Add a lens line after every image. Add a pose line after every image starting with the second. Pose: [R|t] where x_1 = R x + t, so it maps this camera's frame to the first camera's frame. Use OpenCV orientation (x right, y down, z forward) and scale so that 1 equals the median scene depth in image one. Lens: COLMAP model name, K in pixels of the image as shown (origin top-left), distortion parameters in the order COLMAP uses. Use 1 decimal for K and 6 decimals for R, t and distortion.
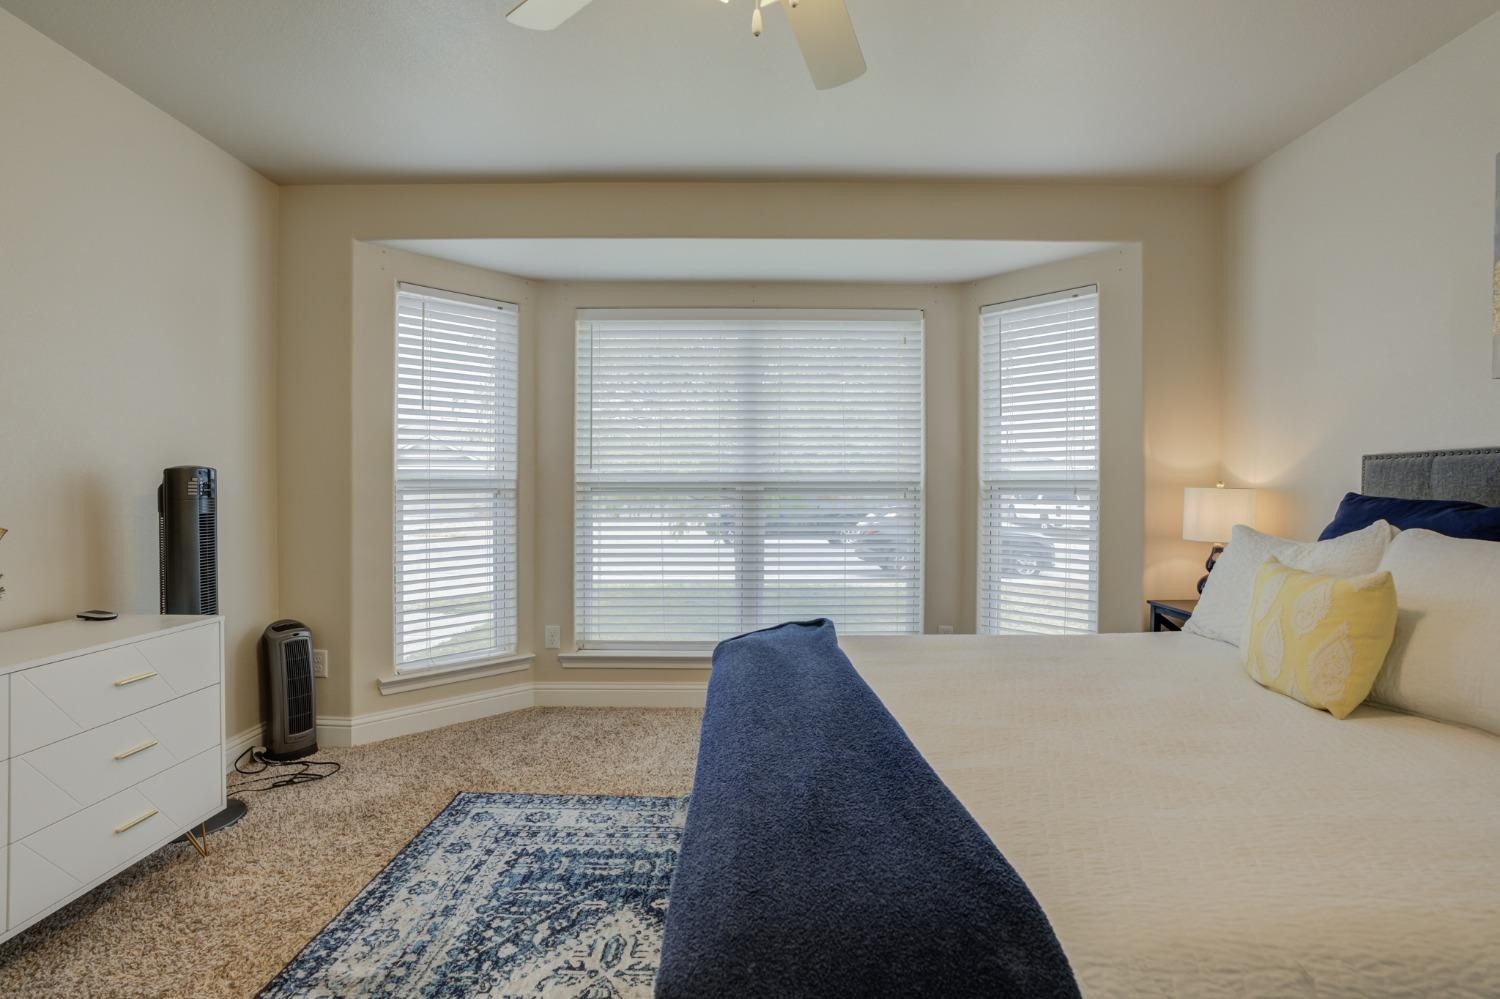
lens RADIAL K [[688.4, 0, 752.8], [0, 688.4, 494.2], [0, 0, 1]] dist [-0.045344, 0.021952]
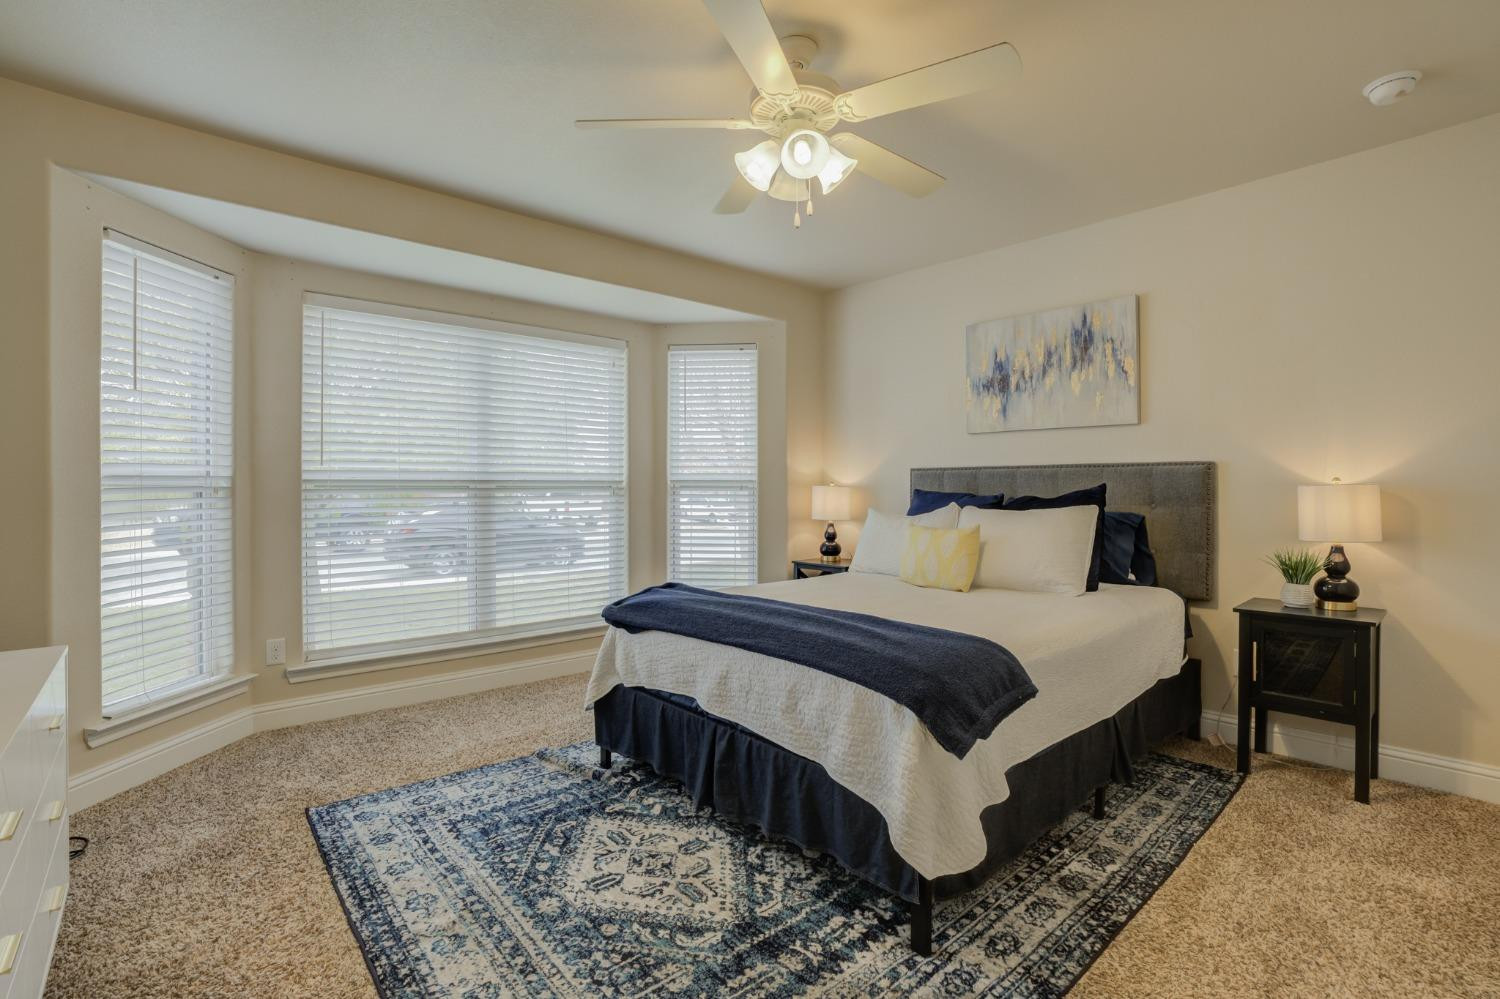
lens RADIAL K [[597.5, 0, 812.2], [0, 597.5, 485.6], [0, 0, 1]] dist [-0.000652, 0.000201]
pose [[0.768560, 0.000895, 0.639778, -0.274341], [0.004608, 0.999965, -0.006935, -0.000667], [-0.639762, 0.008278, 0.768529, -0.058600]]
